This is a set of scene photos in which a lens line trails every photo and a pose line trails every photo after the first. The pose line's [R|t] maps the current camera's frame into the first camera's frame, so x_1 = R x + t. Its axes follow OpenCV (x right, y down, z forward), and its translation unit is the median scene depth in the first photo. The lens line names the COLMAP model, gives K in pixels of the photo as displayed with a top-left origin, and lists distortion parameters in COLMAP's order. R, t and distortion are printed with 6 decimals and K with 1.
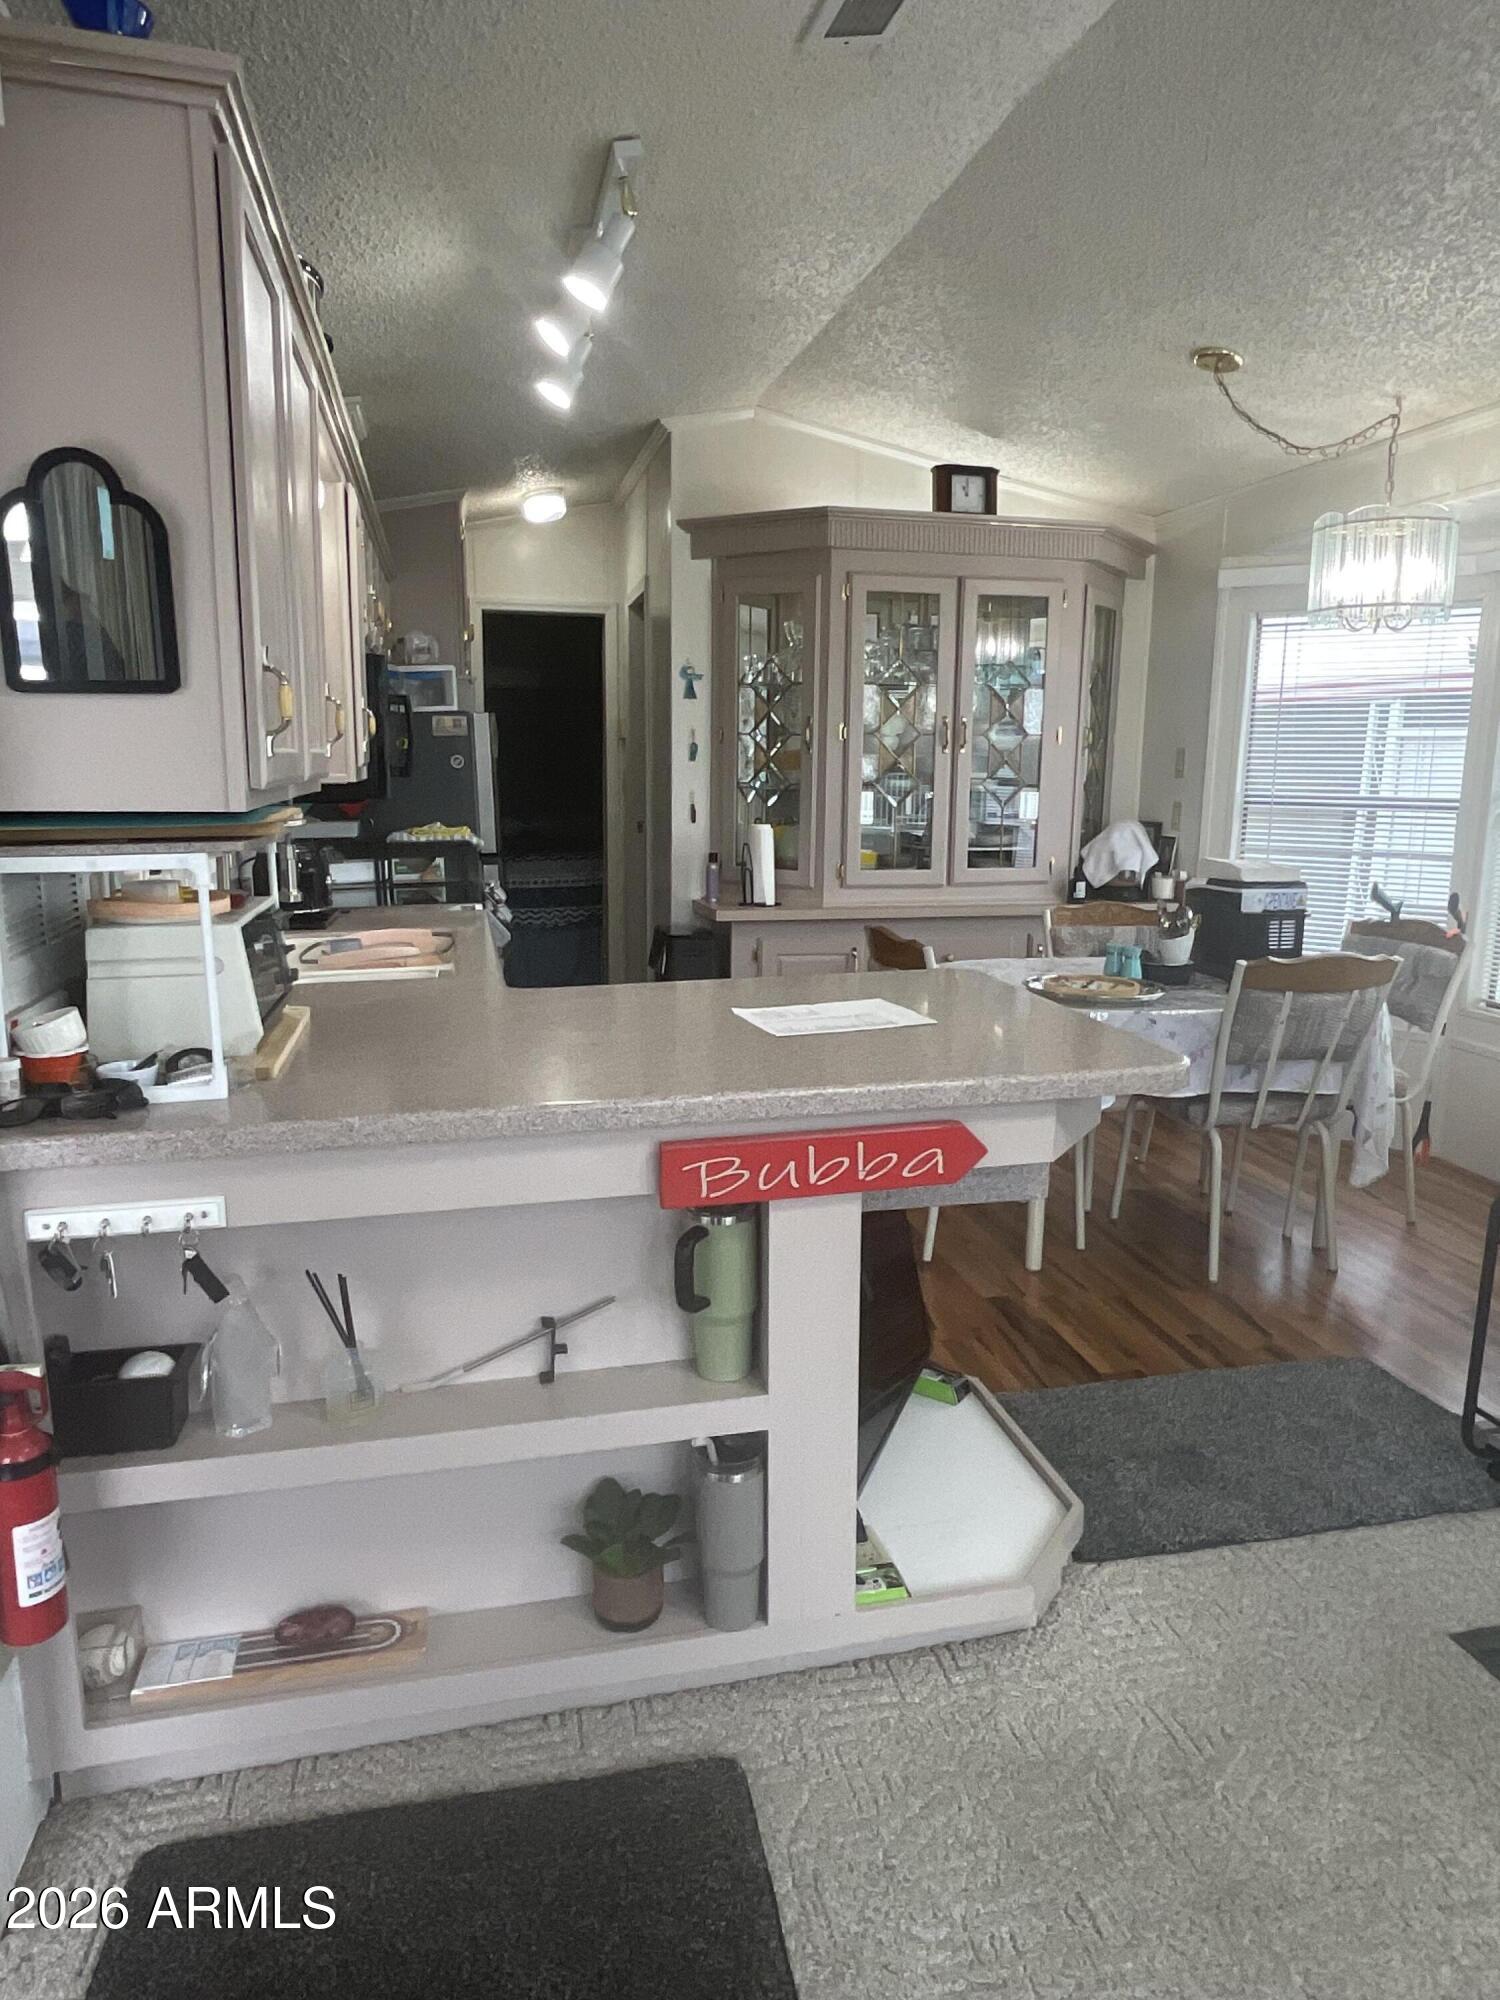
lens RADIAL K [[1267.5, 0, 752.6], [0, 1267.5, 1000.4], [0, 0, 1]] dist [0.000773, -0.011886]
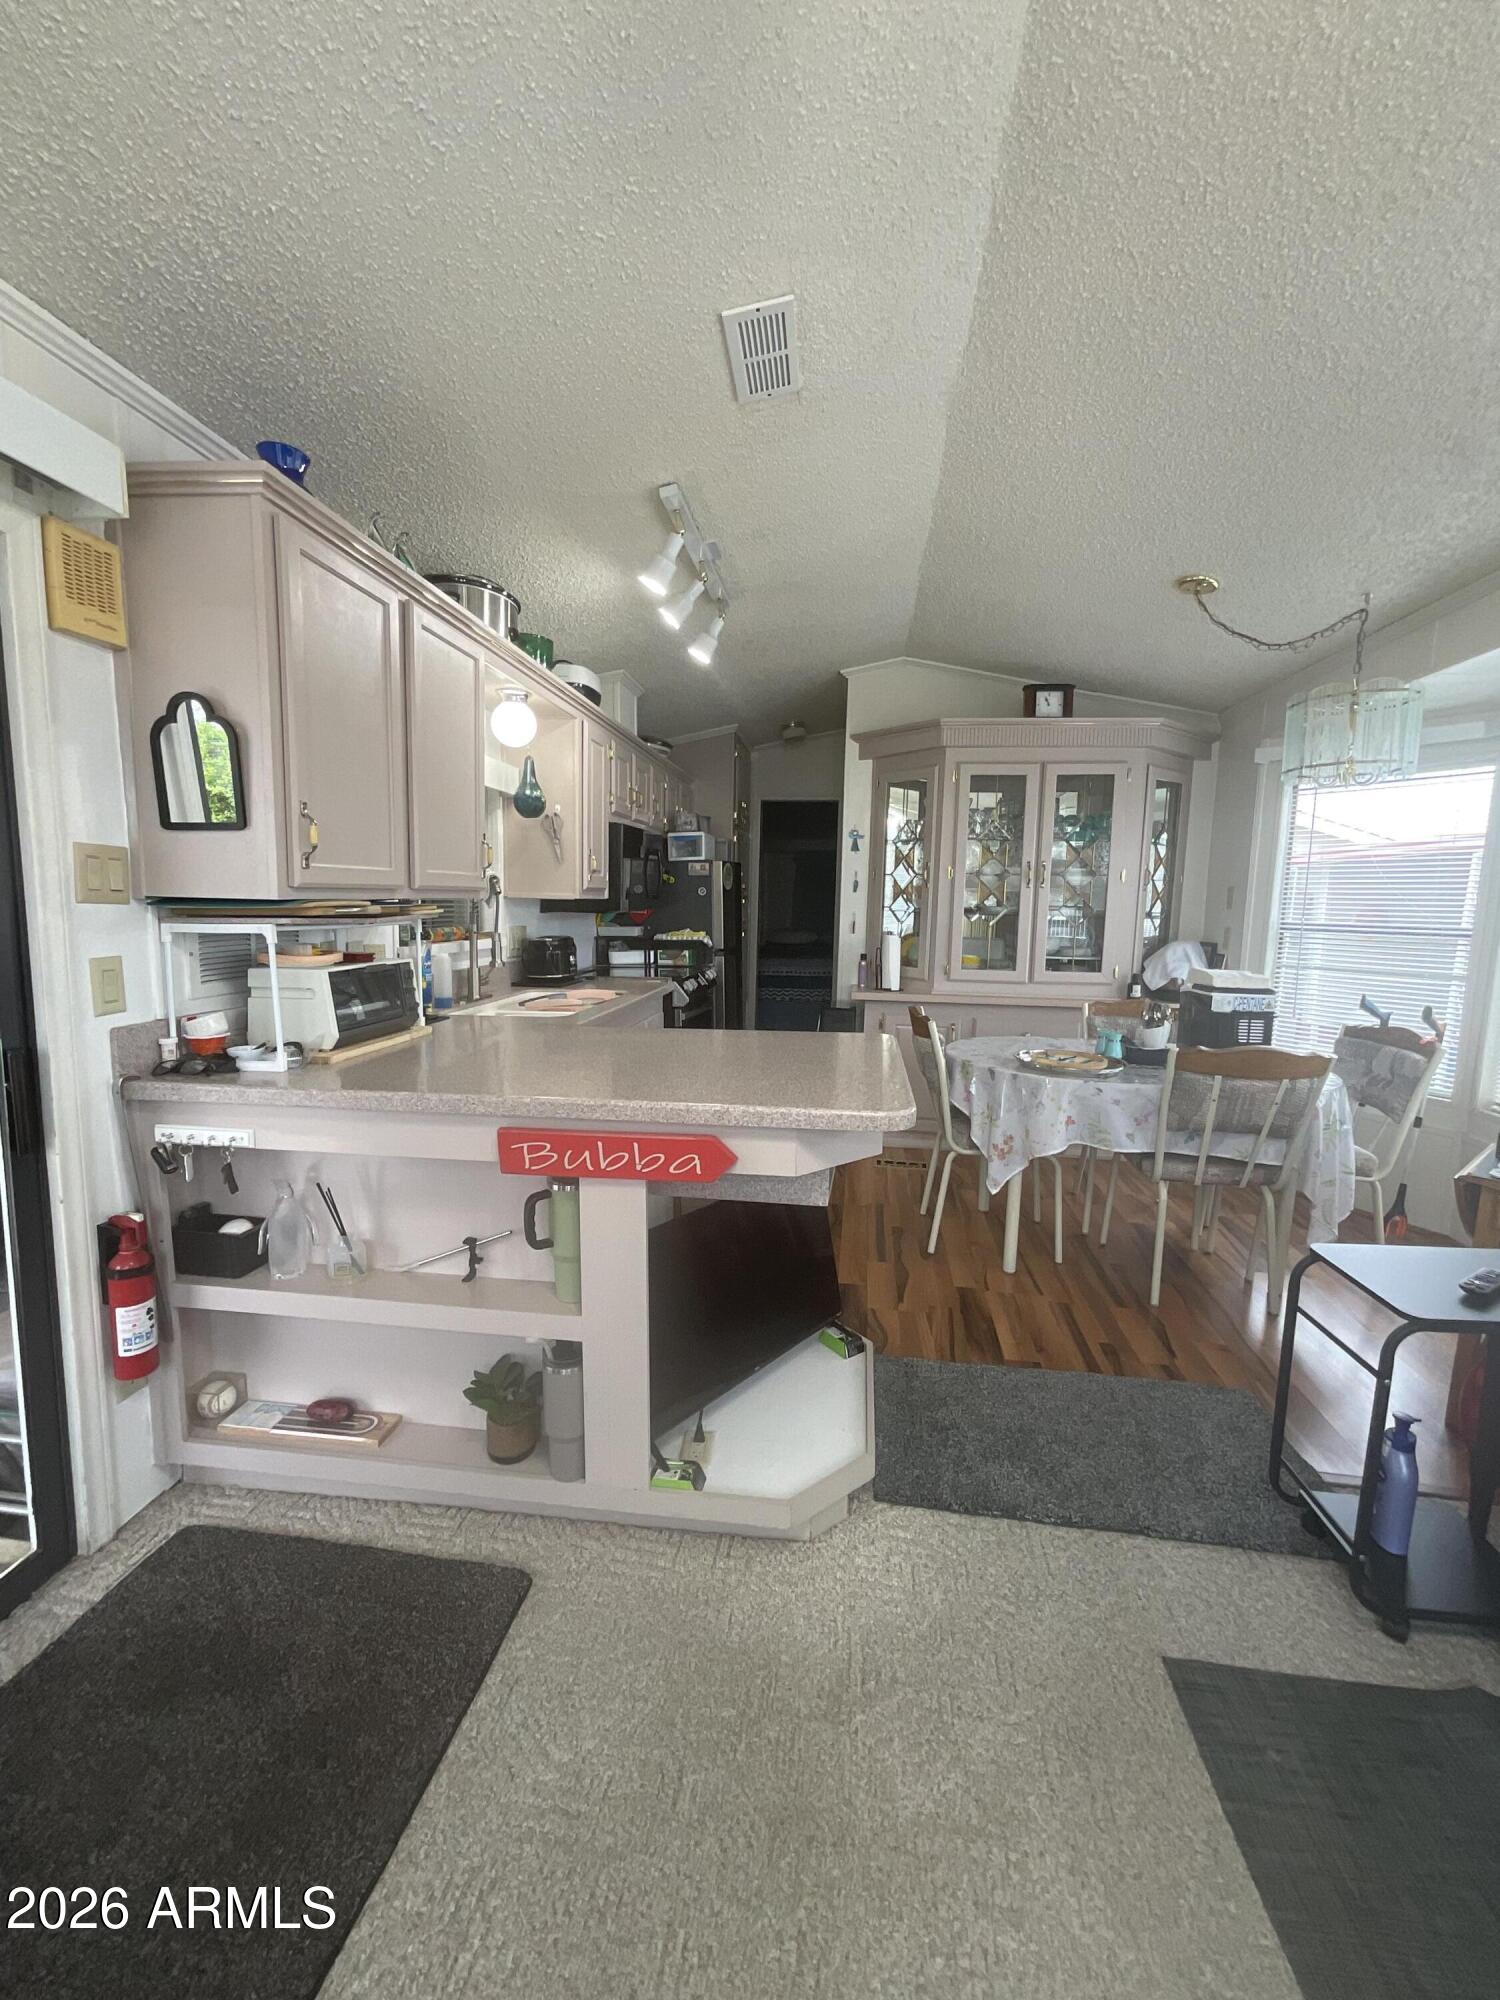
lens RADIAL K [[811.6, 0, 753.0], [0, 811.6, 1000.2], [0, 0, 1]] dist [-0.003729, 0.002620]
pose [[0.936995, 0.054139, -0.345123, 0.217302], [-0.076705, 0.995694, -0.052060, -0.003337], [0.340819, 0.075252, 0.937112, 0.084908]]
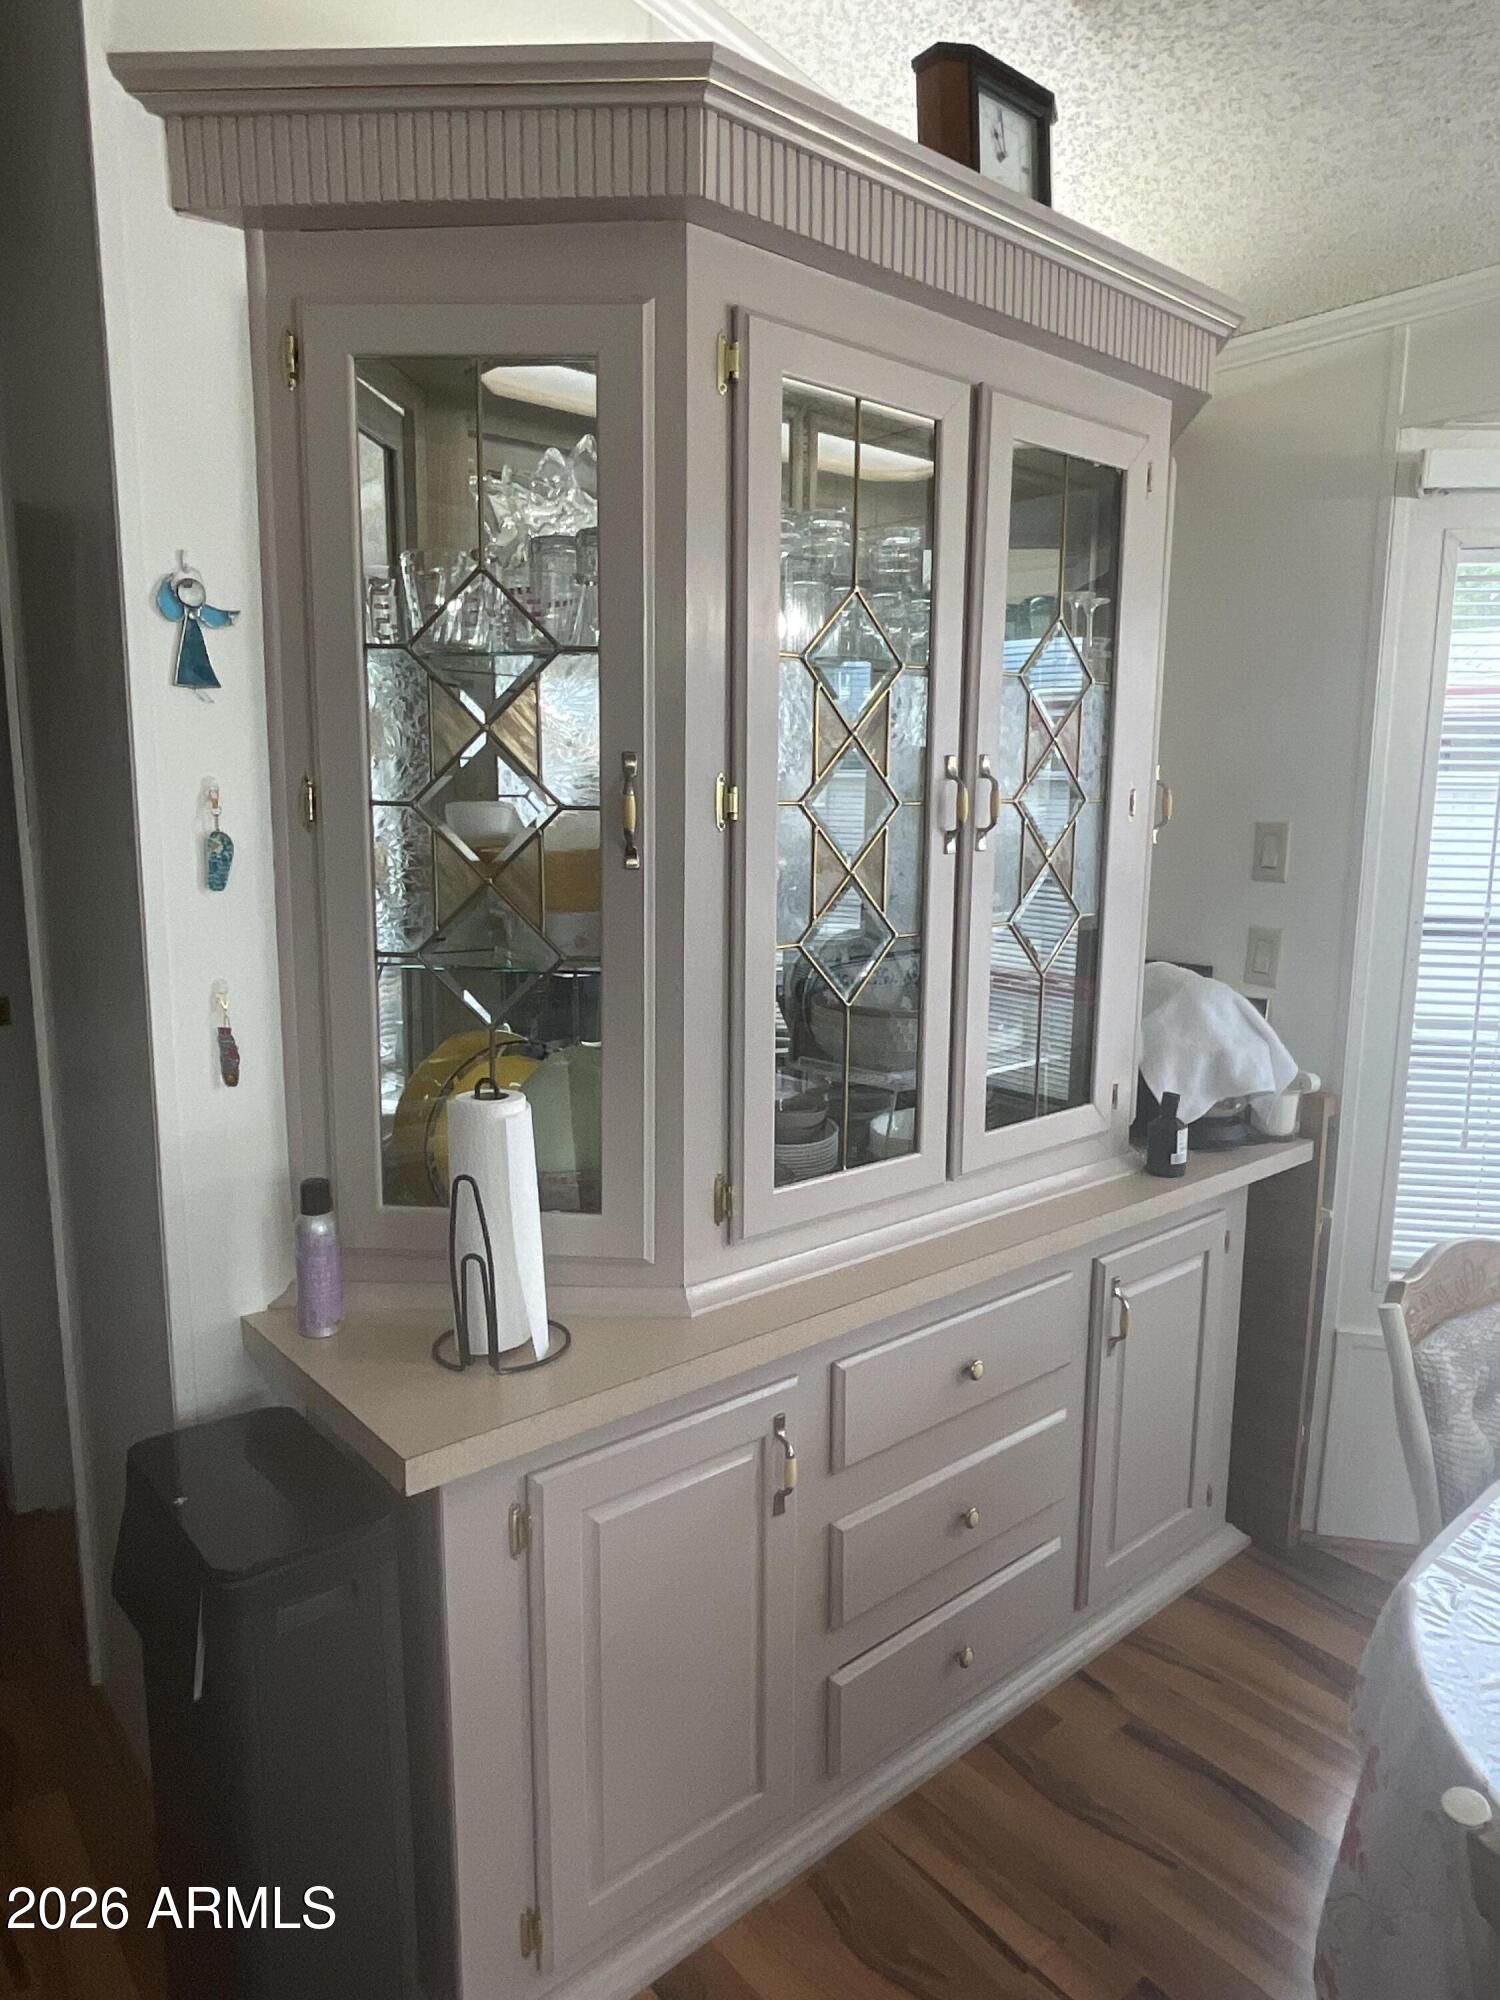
lens RADIAL K [[1267.5, 0, 767.5], [0, 1267.5, 996.3], [0, 0, 1]] dist [0.000773, -0.011886]
pose [[0.889045, -0.075744, 0.451511, -0.085061], [0.084061, 0.996459, 0.001644, -0.187183], [-0.450037, 0.036493, 0.892264, 0.815746]]
